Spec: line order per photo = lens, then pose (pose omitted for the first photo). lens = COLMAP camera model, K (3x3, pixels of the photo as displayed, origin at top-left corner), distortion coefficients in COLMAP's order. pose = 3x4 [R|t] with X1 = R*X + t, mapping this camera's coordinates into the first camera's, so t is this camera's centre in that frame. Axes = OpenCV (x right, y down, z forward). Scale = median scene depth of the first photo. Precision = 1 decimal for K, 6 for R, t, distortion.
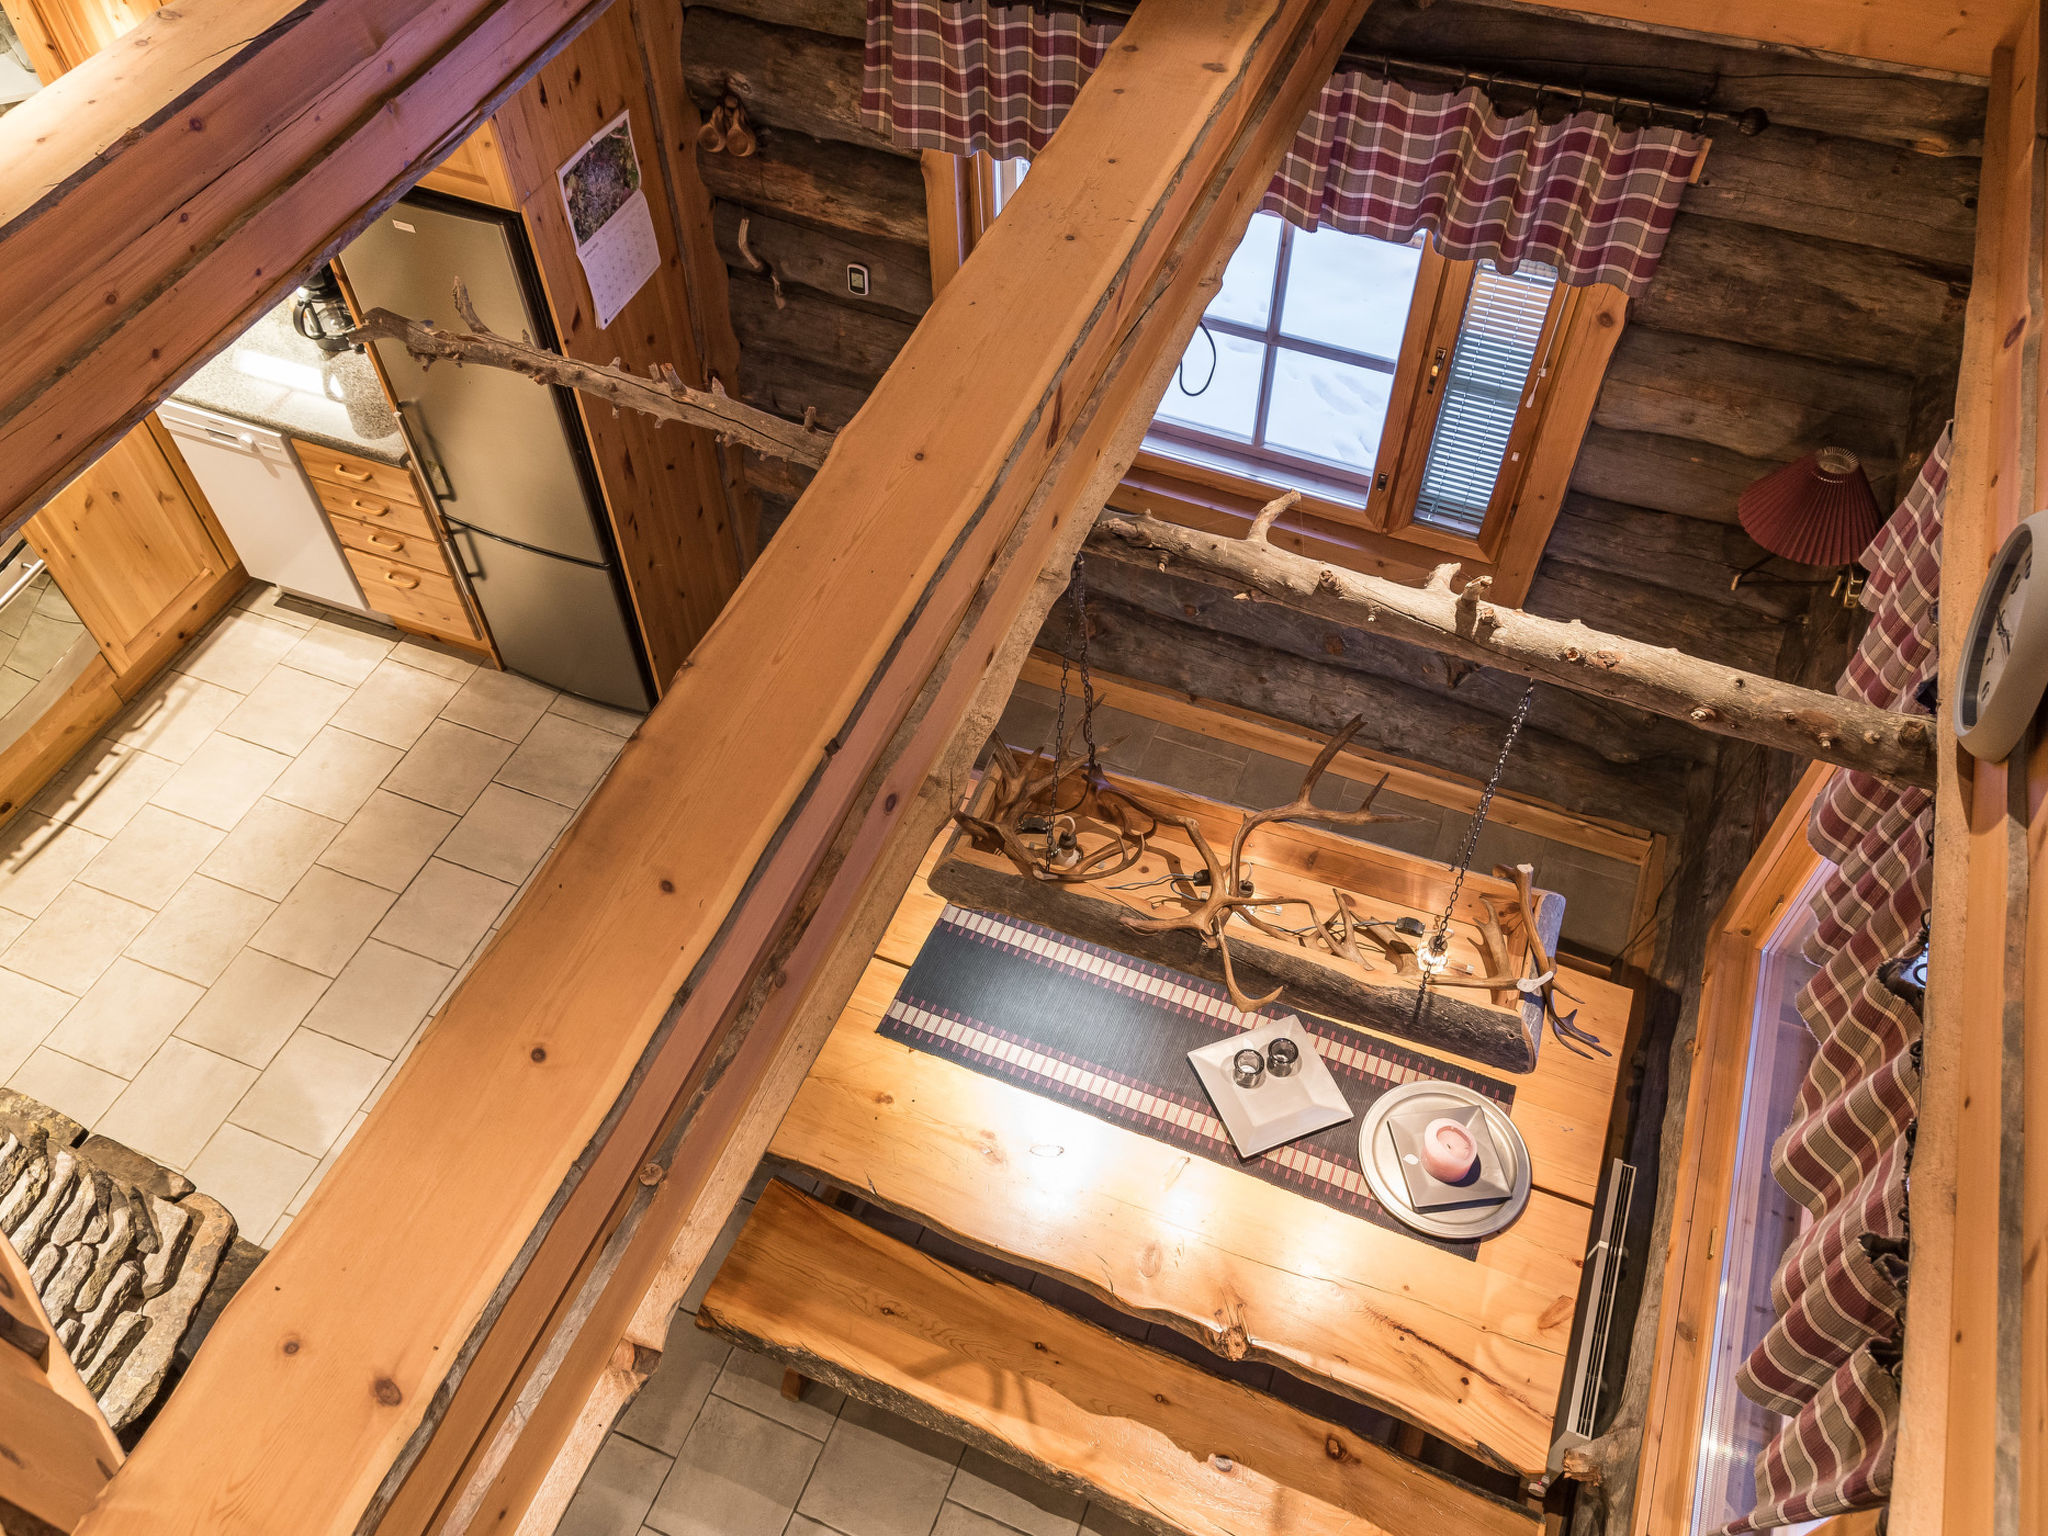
lens RADIAL K [[1579.9, 0, 999.1], [0, 1579.9, 771.5], [0, 0, 1]] dist [0.031735, -0.011194]
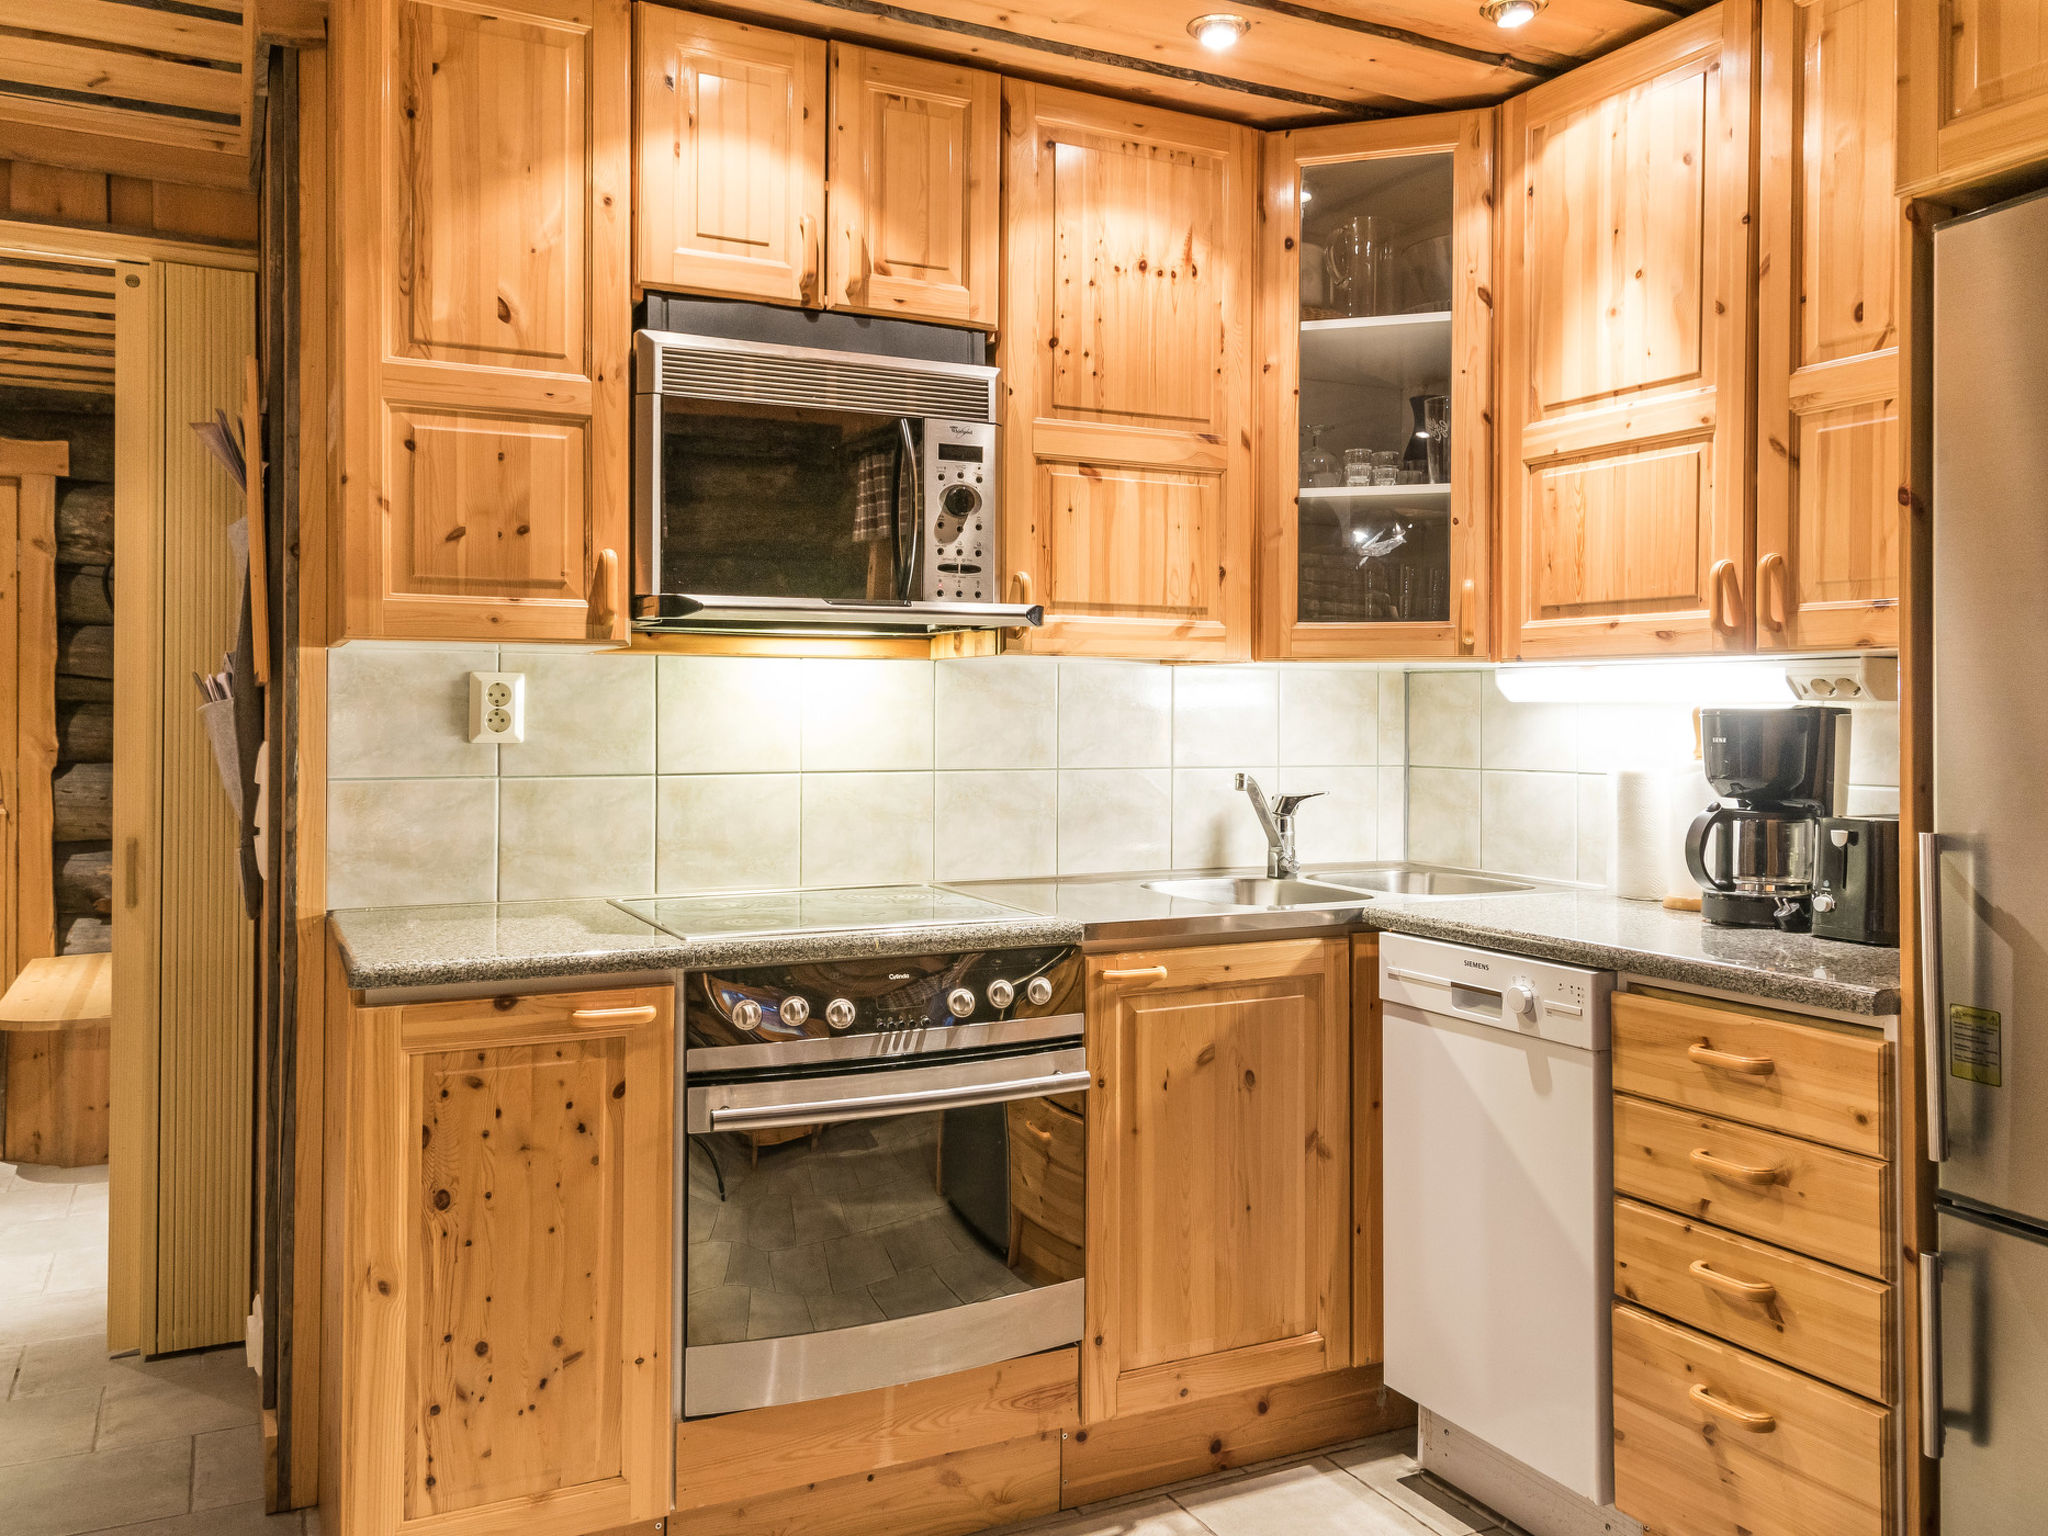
lens RADIAL K [[1631.4, 0, 1027.5], [0, 1631.4, 703.2], [0, 0, 1]] dist [0.031232, -0.001612]
pose [[0.754091, 0.013354, -0.656634, -0.245649], [-0.526358, 0.610246, -0.592070, 0.120948], [0.392802, 0.792099, 0.467210, 0.608098]]
